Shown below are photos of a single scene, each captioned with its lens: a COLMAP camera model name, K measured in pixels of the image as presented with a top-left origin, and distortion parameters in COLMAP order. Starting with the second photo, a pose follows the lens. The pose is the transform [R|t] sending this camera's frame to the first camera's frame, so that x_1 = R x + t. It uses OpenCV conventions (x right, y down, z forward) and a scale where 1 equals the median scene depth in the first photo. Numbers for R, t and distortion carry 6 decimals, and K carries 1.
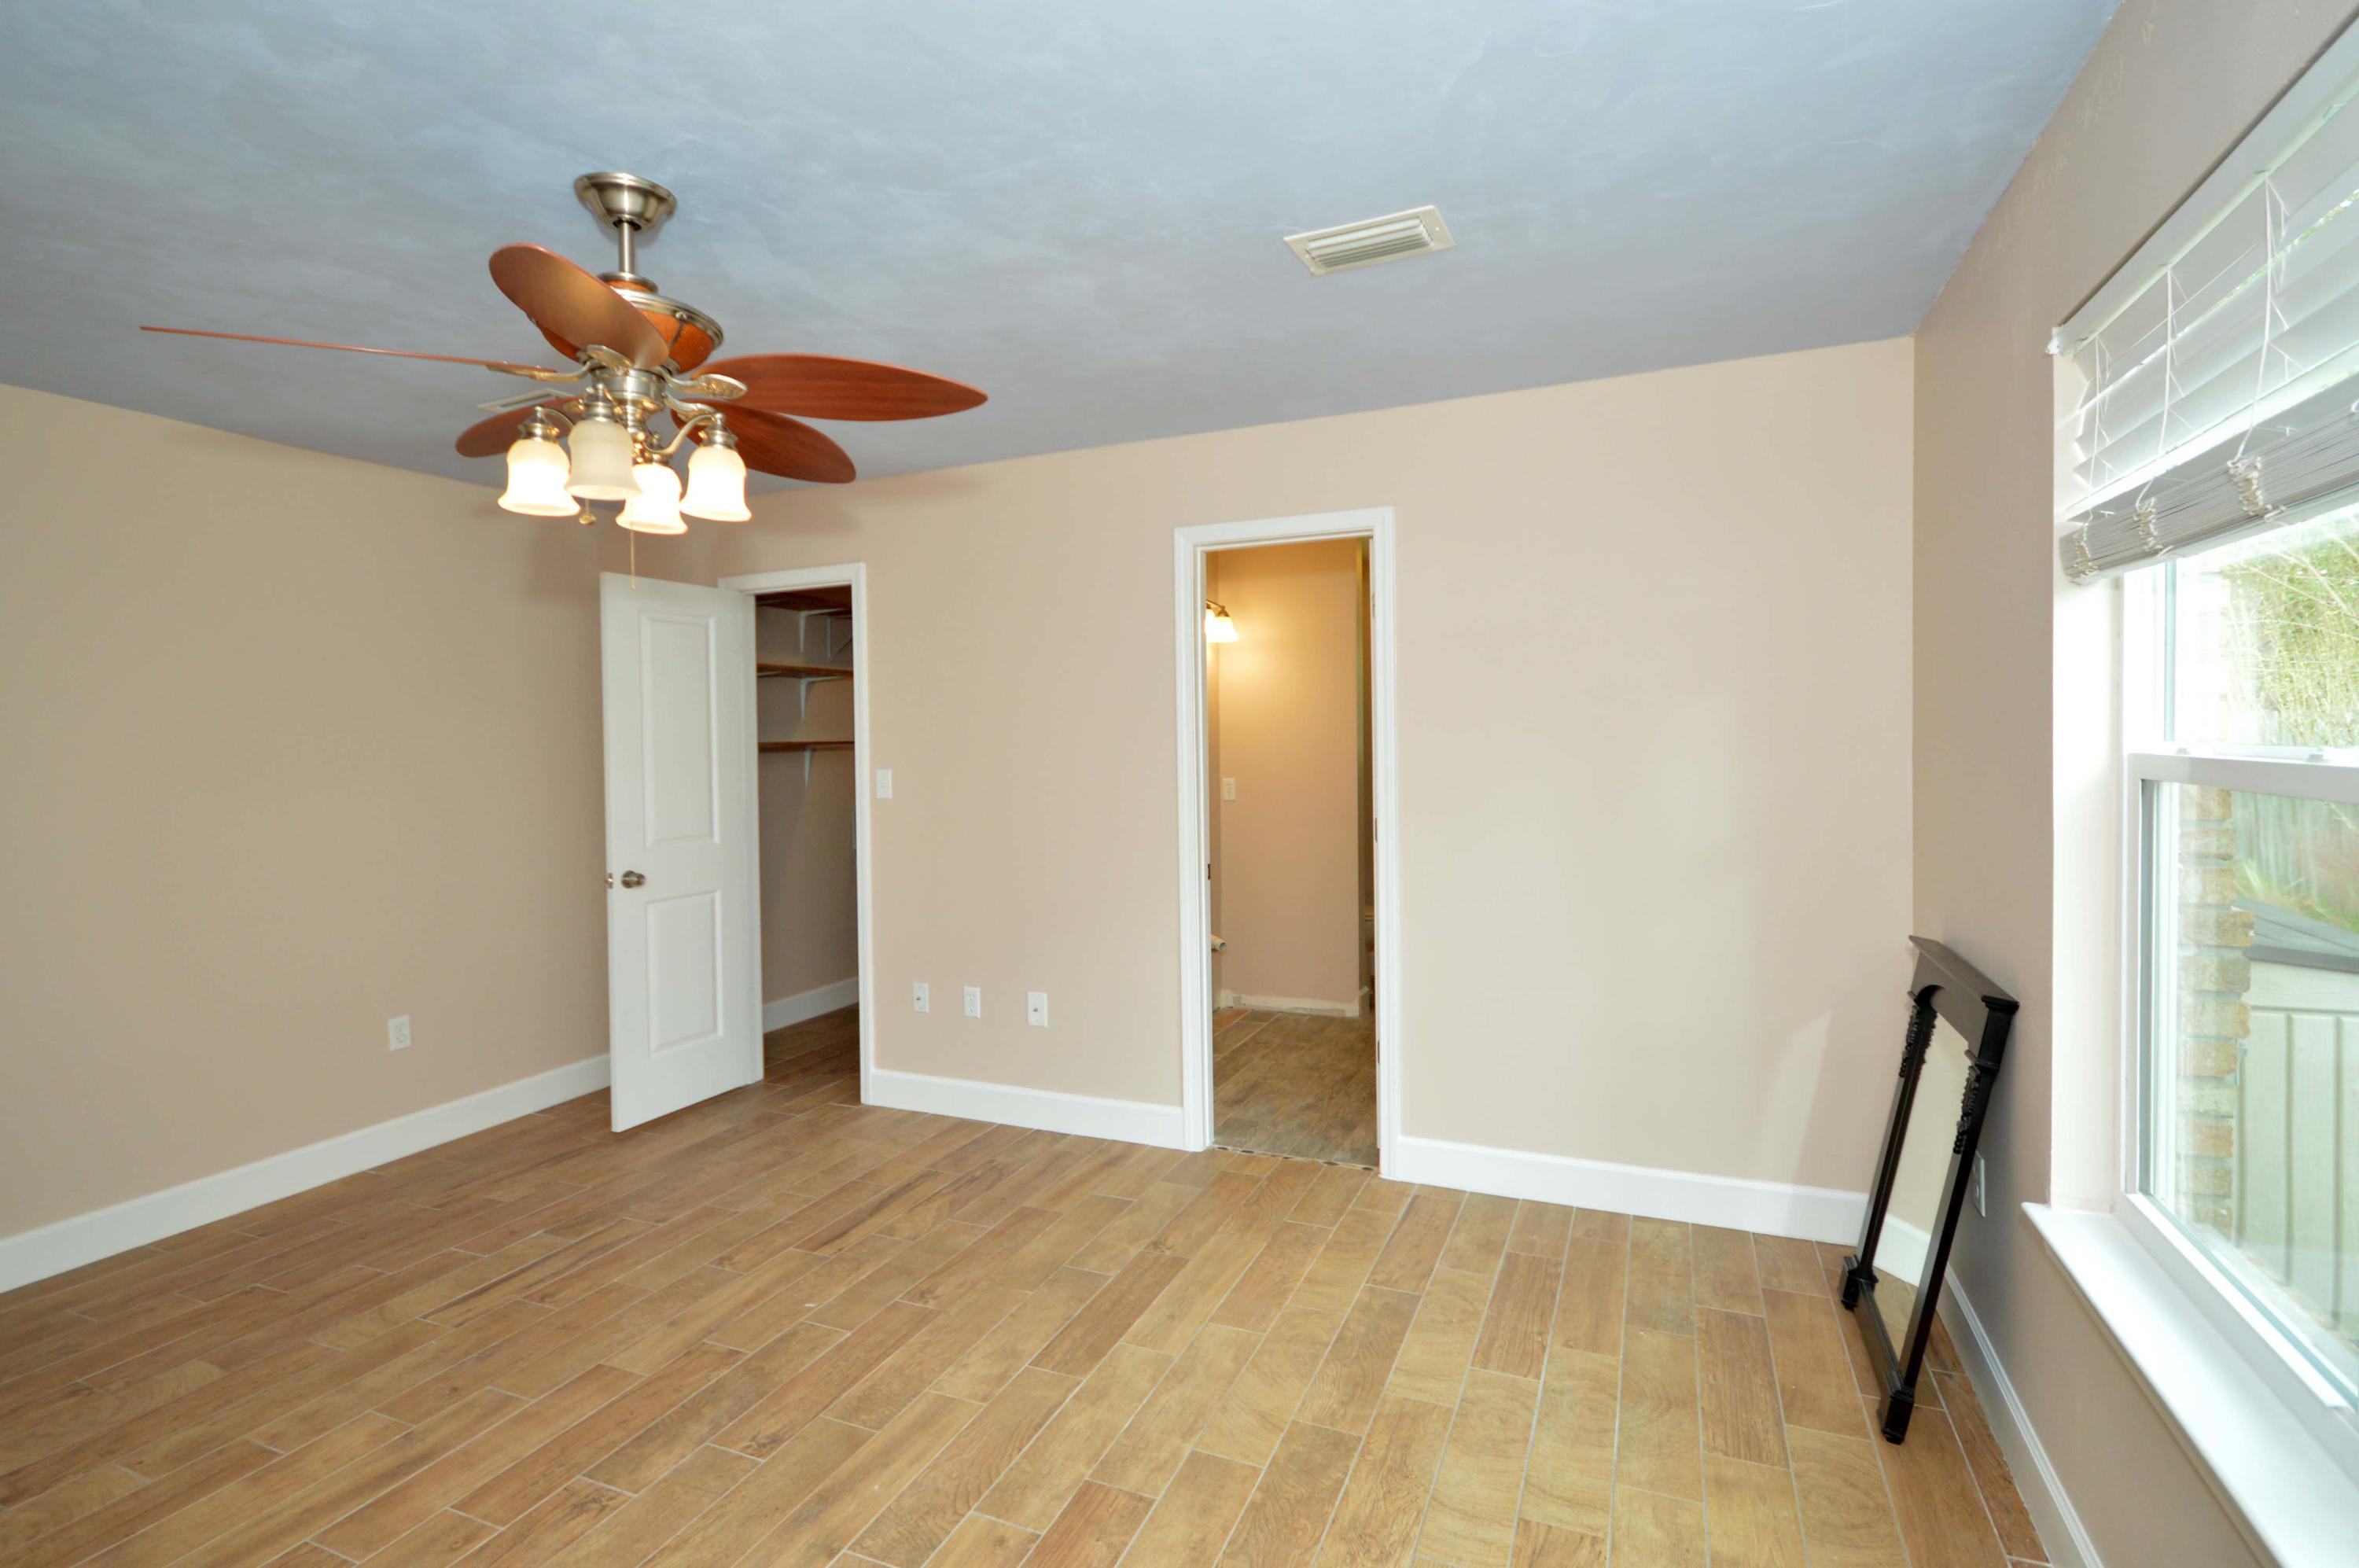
lens RADIAL K [[1097.6, 0, 1238.8], [0, 1097.6, 778.7], [0, 0, 1]] dist [0.000731, -0.001146]
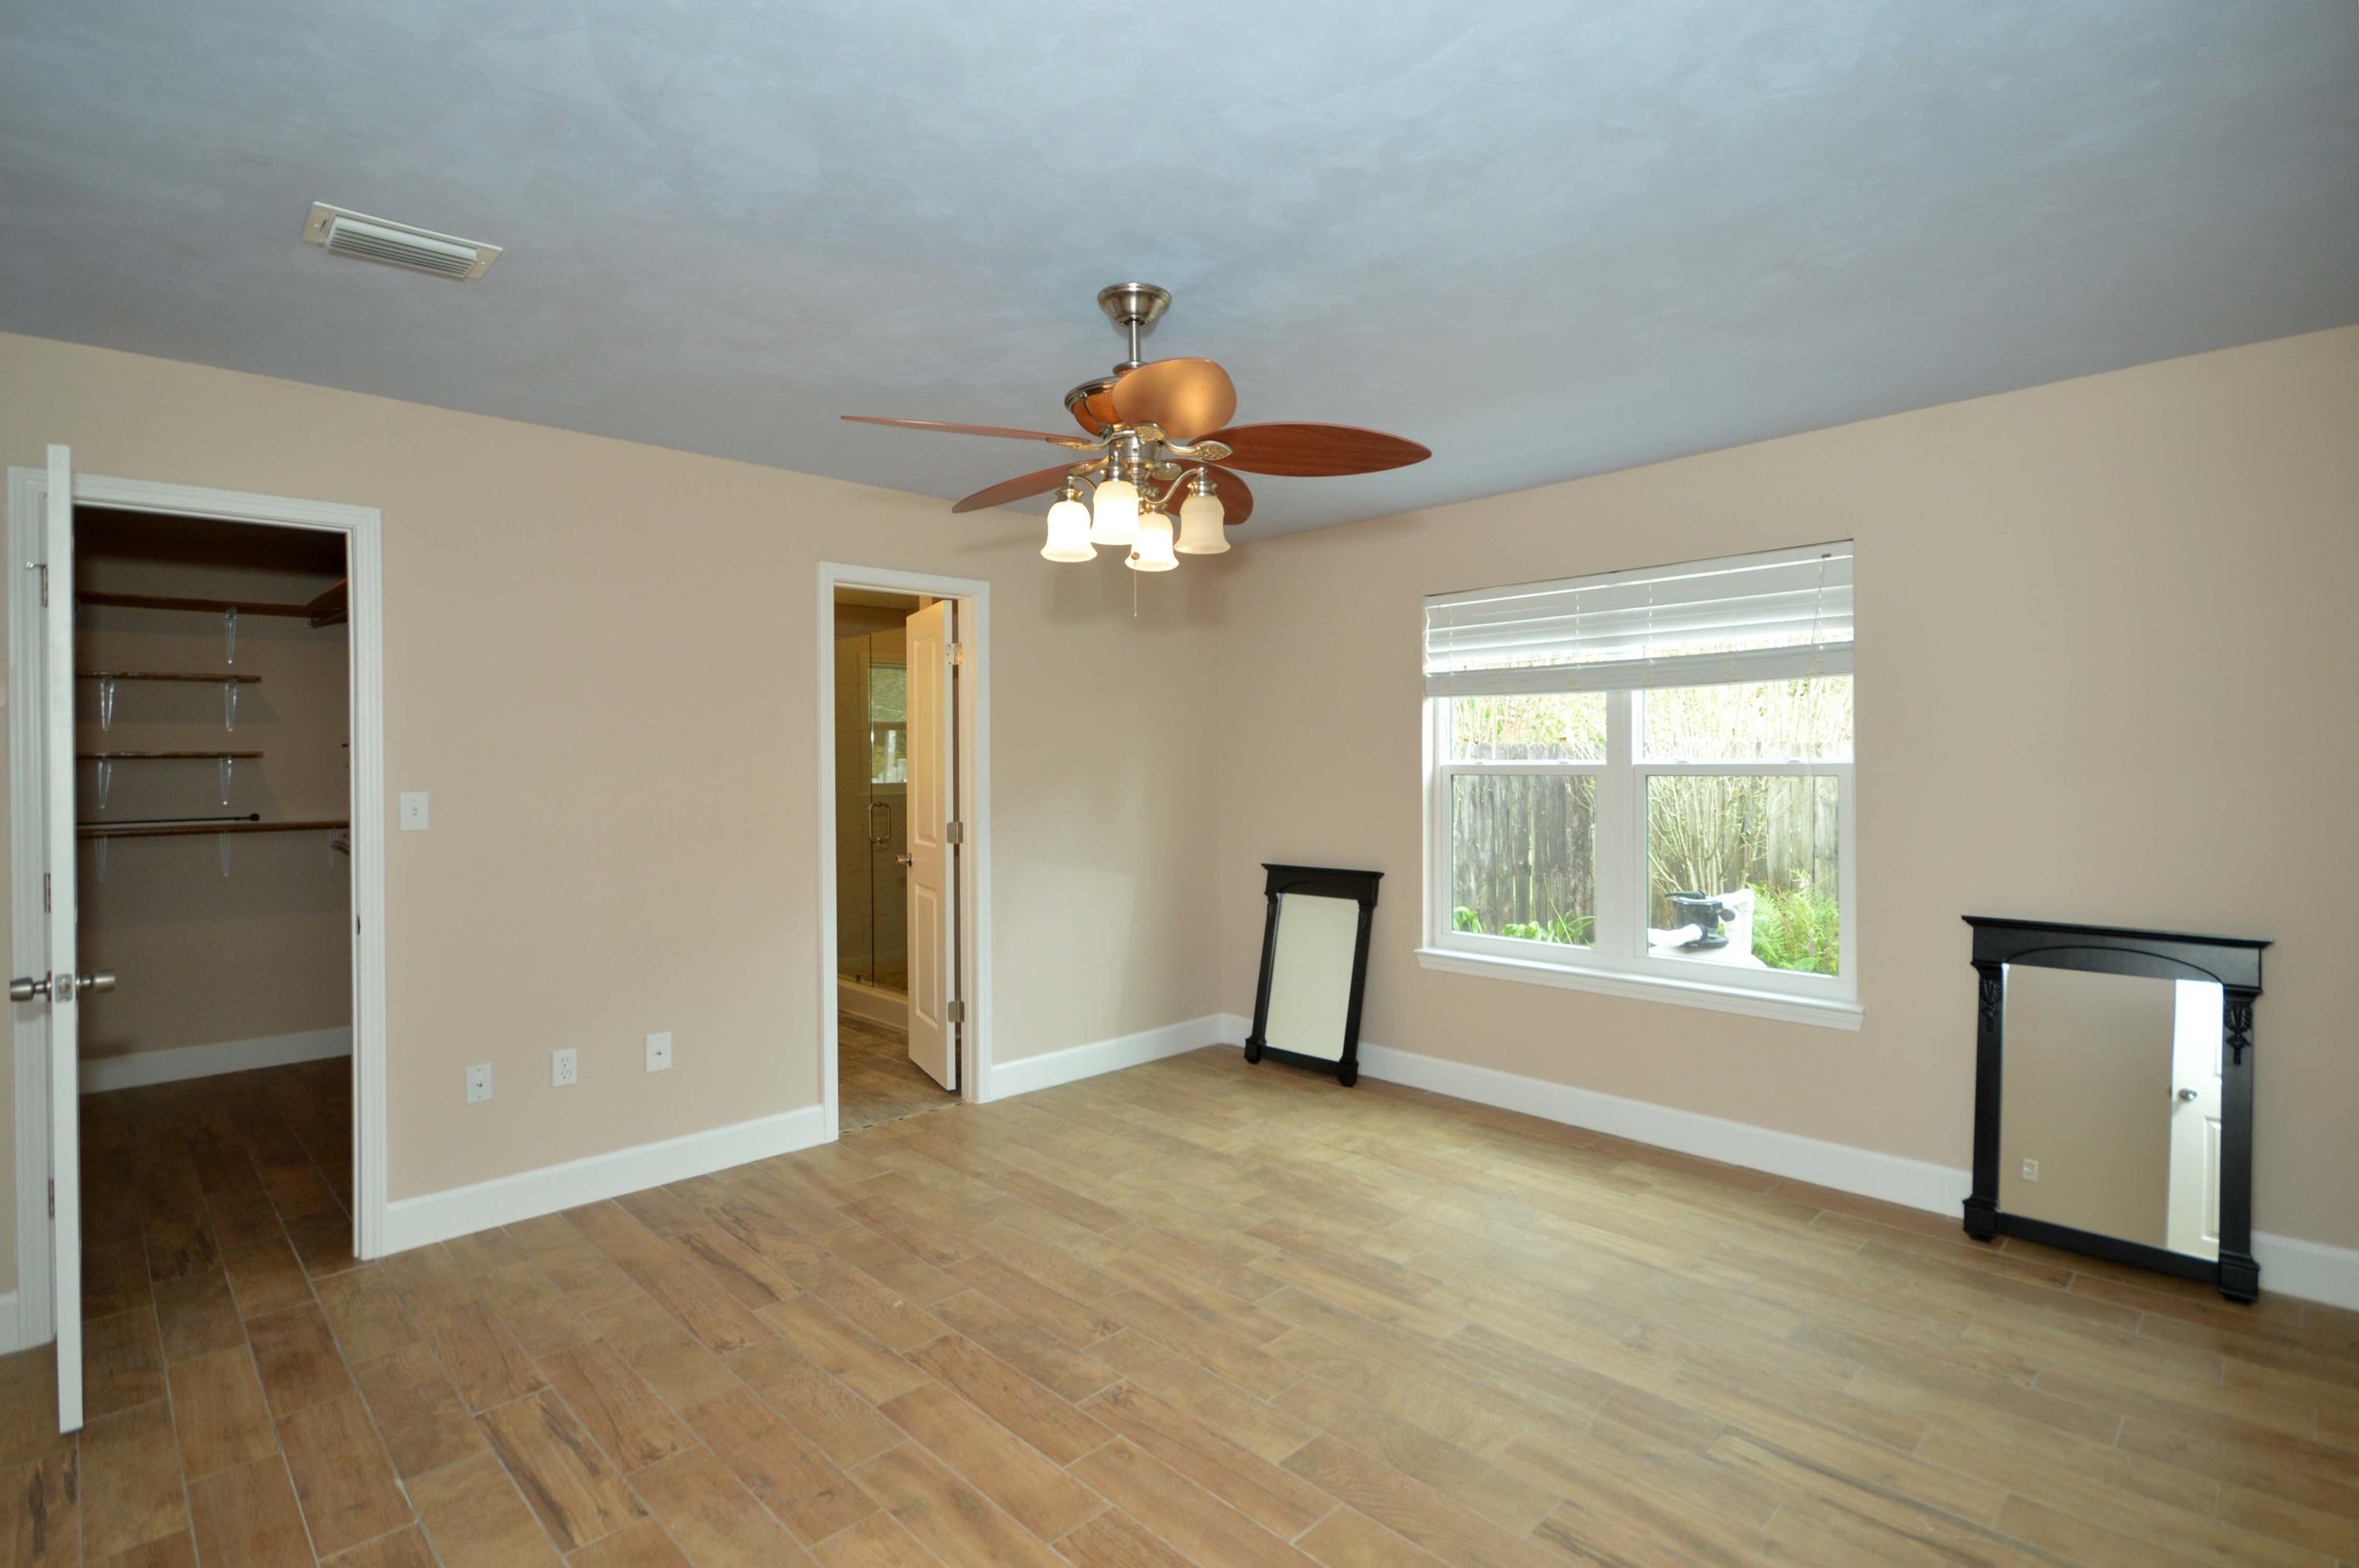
lens RADIAL K [[1103.6, 0, 1179.5], [0, 1103.6, 784.0], [0, 0, 1]] dist [0.000009, 0.000029]
pose [[0.404983, -0.004615, 0.914312, -1.152839], [0.036778, 0.999260, -0.011247, 0.020894], [-0.913584, 0.038181, 0.404853, 0.315915]]
